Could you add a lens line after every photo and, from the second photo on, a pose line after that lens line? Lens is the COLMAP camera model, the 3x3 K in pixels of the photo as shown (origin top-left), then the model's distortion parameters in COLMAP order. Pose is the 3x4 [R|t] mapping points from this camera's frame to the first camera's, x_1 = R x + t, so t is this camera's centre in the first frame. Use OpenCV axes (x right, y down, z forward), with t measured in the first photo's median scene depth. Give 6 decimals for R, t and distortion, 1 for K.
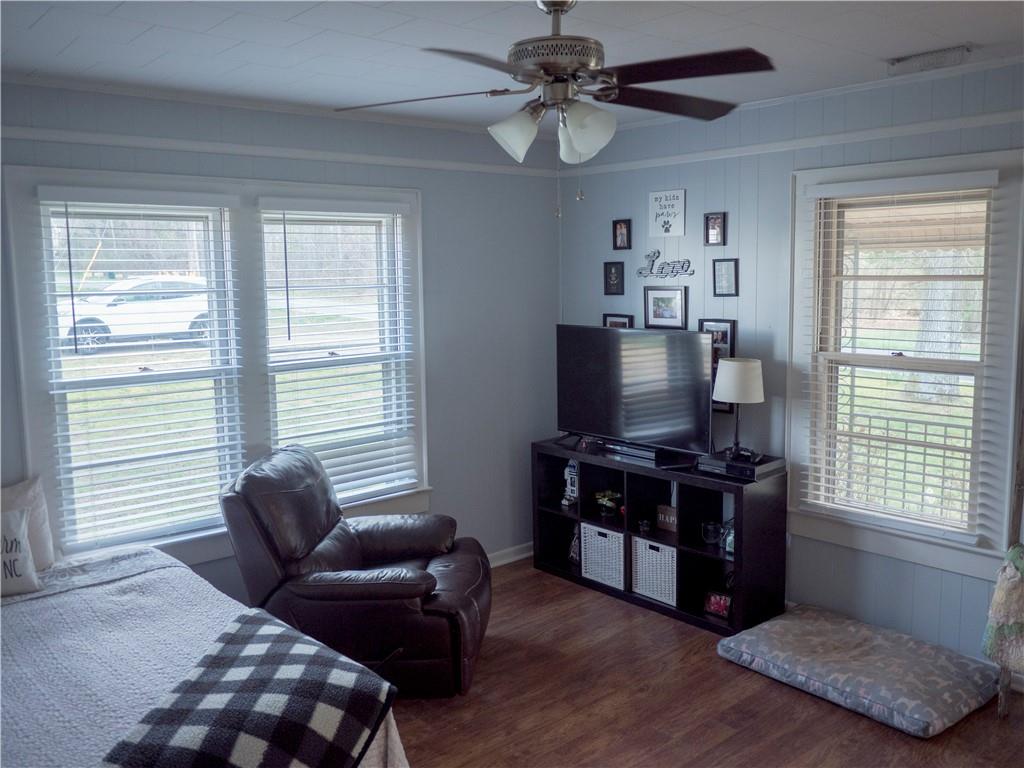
lens RADIAL K [[868.9, 0, 512.1], [0, 868.9, 376.4], [0, 0, 1]] dist [-0.023590, -0.005770]
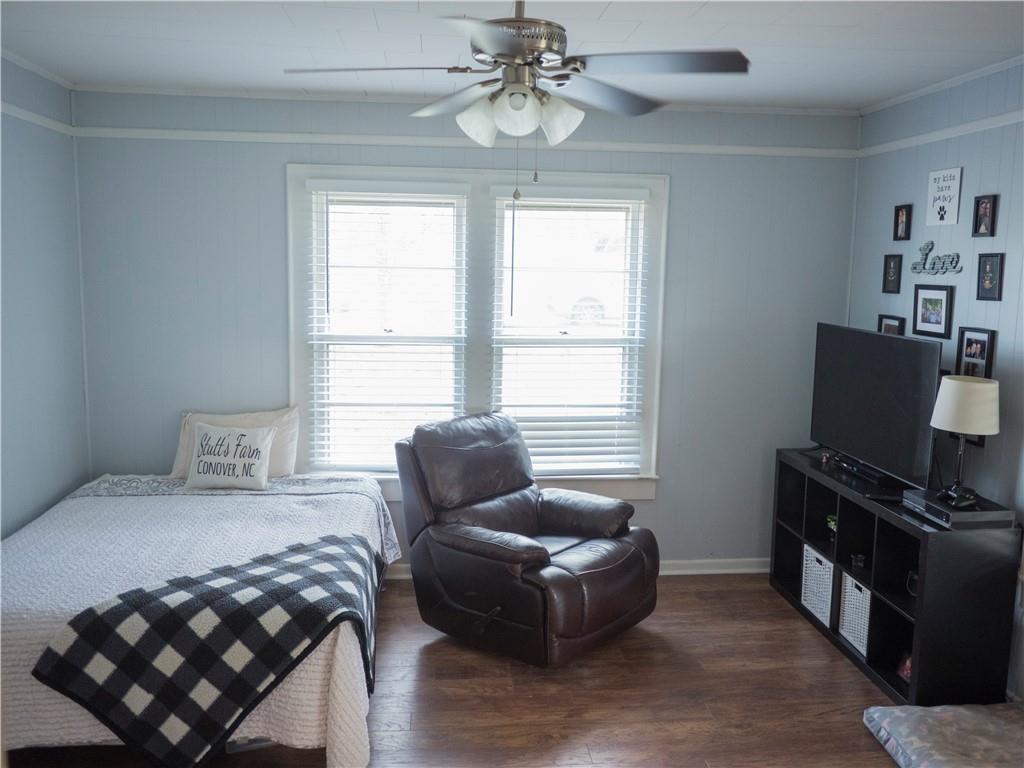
lens RADIAL K [[867.3, 0, 512.0], [0, 867.3, 384.0], [0, 0, 1]] dist [-0.038069, 0.016618]
pose [[0.810246, 0.111576, -0.575371, 0.356857], [-0.100354, 0.993625, 0.051364, -0.012152], [0.577434, 0.016123, 0.816278, 0.102492]]
